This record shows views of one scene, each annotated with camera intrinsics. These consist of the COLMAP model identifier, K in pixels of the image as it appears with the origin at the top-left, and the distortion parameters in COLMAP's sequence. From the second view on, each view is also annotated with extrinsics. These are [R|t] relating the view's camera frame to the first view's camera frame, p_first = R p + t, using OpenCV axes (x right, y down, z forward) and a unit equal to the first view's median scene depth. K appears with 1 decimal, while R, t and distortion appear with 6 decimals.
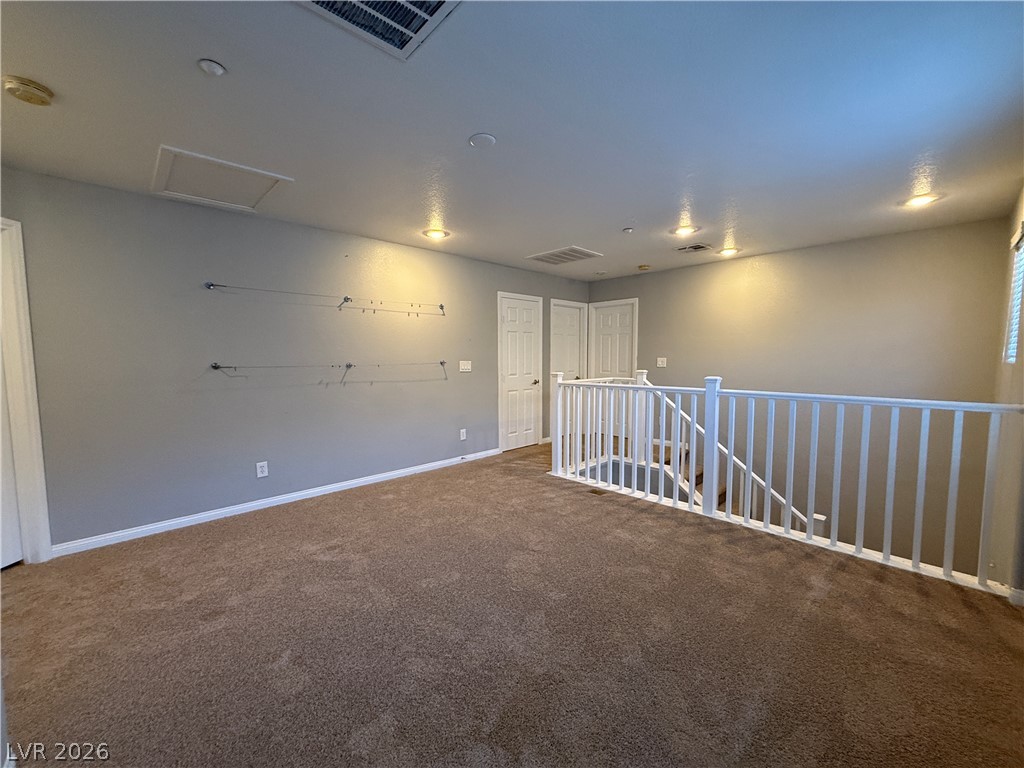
lens RADIAL K [[406.4, 0, 506.4], [0, 406.4, 384.5], [0, 0, 1]] dist [-0.002277, 0.000180]
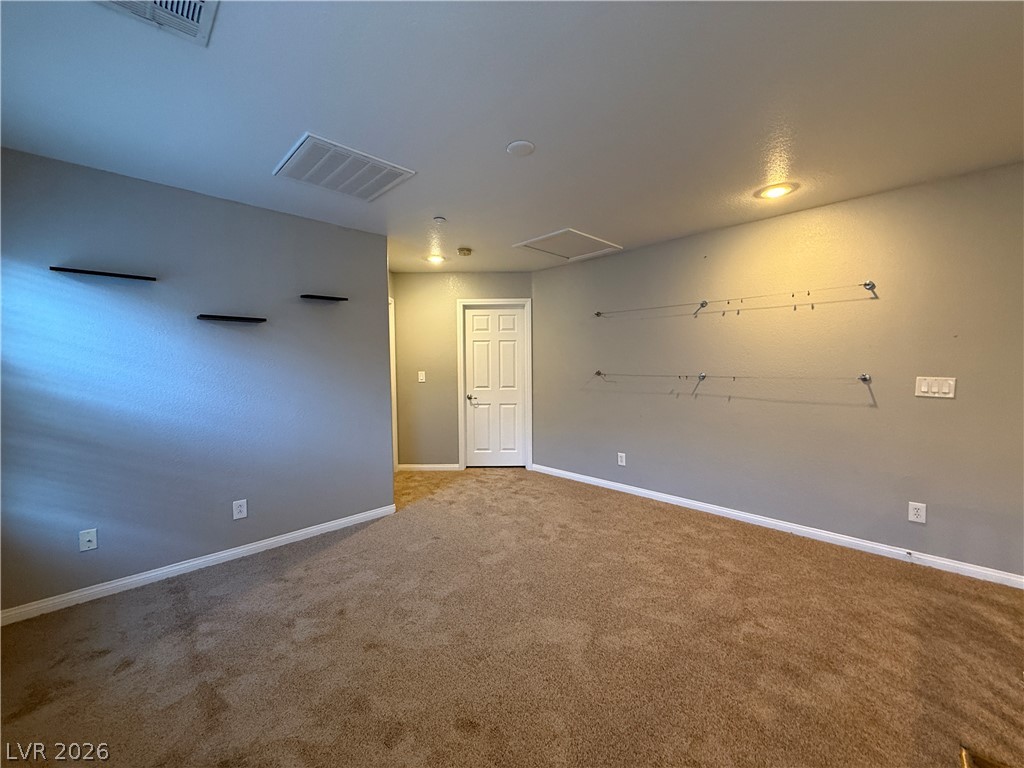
lens RADIAL K [[406.4, 0, 506.4], [0, 406.4, 384.5], [0, 0, 1]] dist [-0.002277, 0.000180]
pose [[0.018126, 0.058548, -0.998120, 0.547317], [-0.065713, 0.996195, 0.057242, -0.055183], [0.997674, 0.064552, 0.021904, 0.571359]]
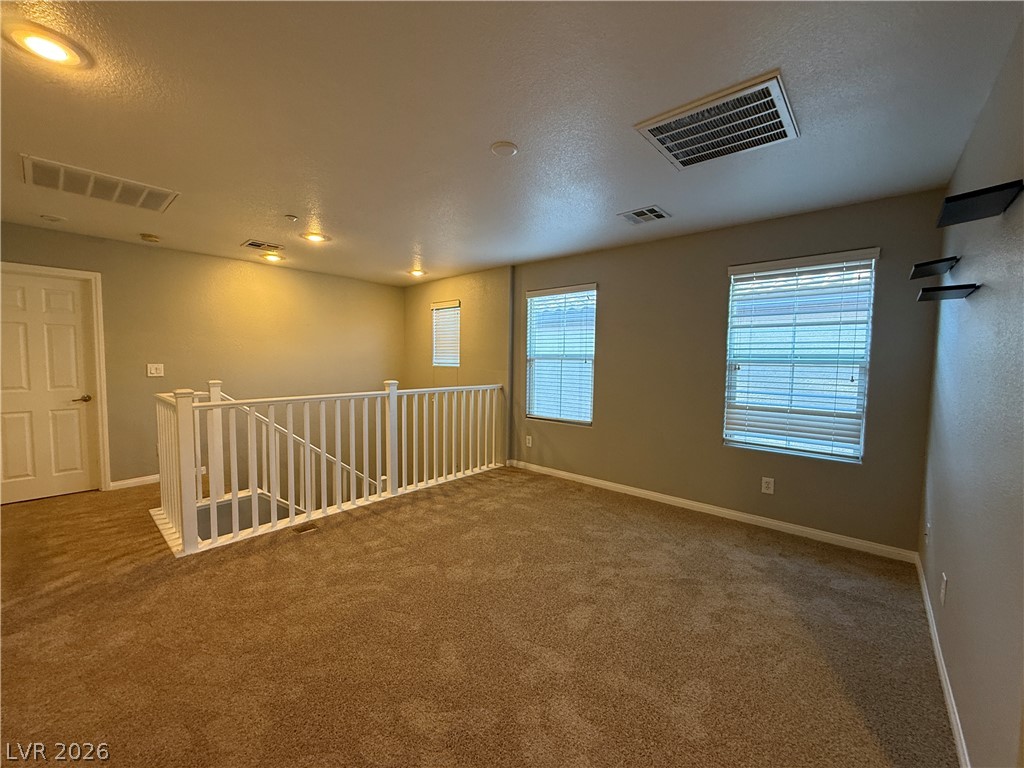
lens RADIAL K [[406.4, 0, 506.4], [0, 406.4, 384.5], [0, 0, 1]] dist [-0.002277, 0.000180]
pose [[-0.080883, -0.052909, 0.995318, -0.635596], [0.065037, 0.996182, 0.058240, -0.051867], [-0.994599, 0.069443, -0.077134, 0.644908]]
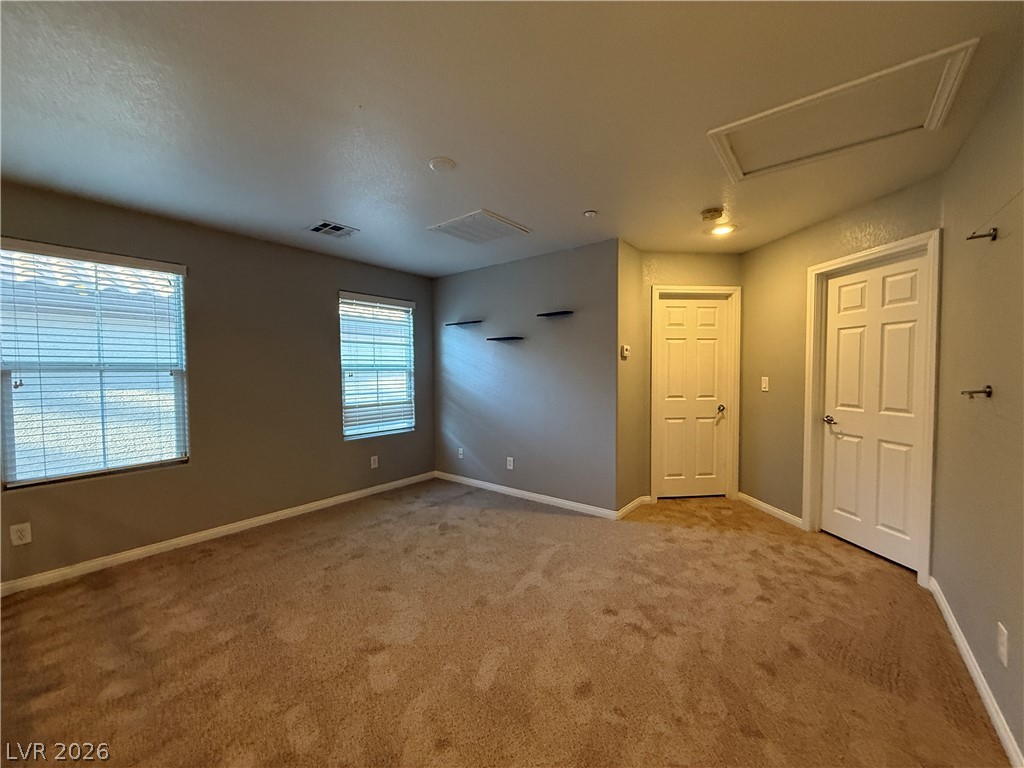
lens RADIAL K [[406.4, 0, 506.4], [0, 406.4, 384.5], [0, 0, 1]] dist [-0.002277, 0.000180]
pose [[-0.990282, 0.021736, -0.137363, -0.042692], [0.006157, 0.993595, 0.112835, -0.100298], [0.138935, 0.110893, -0.984073, 1.219180]]
